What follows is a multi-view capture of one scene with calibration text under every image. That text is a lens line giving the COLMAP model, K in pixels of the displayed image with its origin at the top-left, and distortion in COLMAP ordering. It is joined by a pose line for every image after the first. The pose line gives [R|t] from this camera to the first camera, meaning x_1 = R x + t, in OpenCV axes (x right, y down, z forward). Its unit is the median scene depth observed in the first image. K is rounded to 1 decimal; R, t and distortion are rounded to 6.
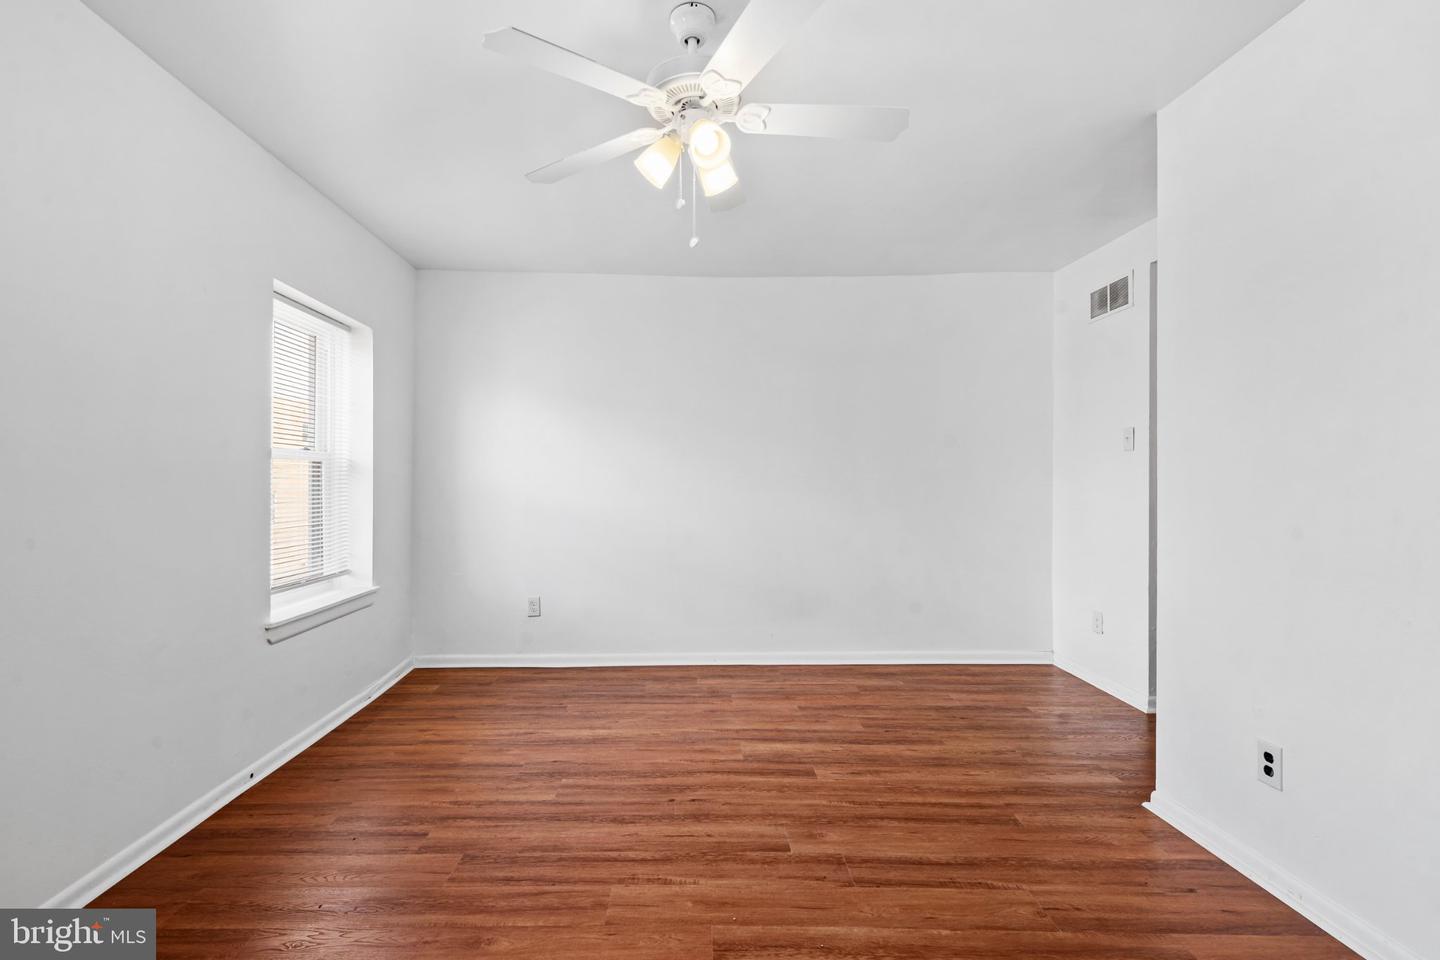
lens RADIAL K [[673.6, 0, 725.5], [0, 673.6, 477.3], [0, 0, 1]] dist [-0.002245, -0.000379]
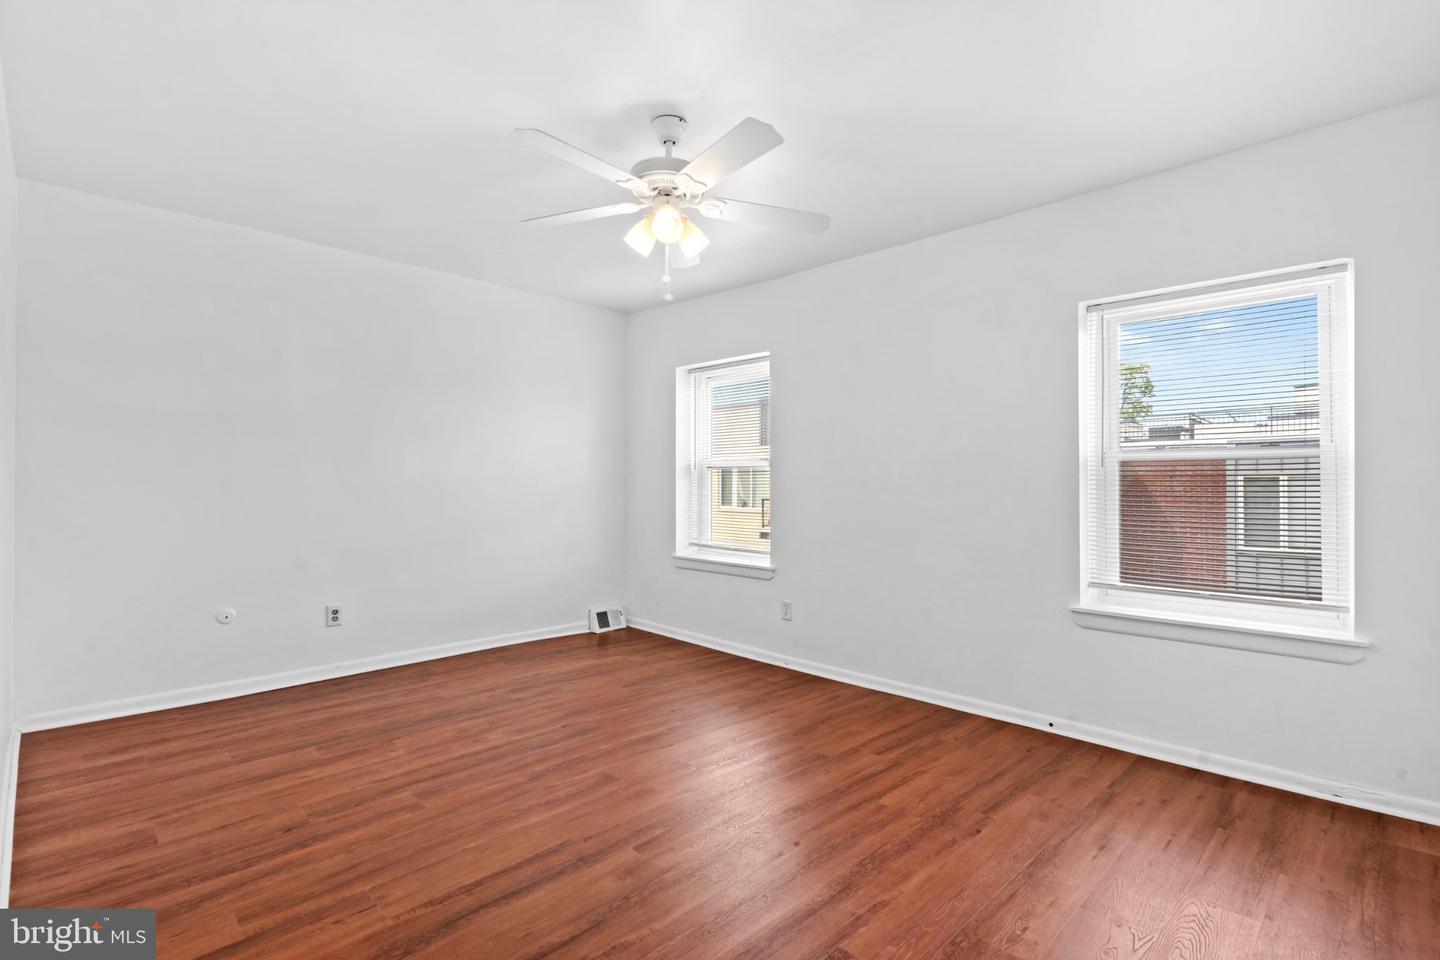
lens RADIAL K [[673.6, 0, 730.7], [0, 673.6, 481.3], [0, 0, 1]] dist [-0.002245, -0.000379]
pose [[-0.731430, -0.004527, -0.681901, 0.630614], [0.000395, 0.999975, -0.007063, 0.013412], [0.681916, -0.005435, -0.731410, 1.711923]]
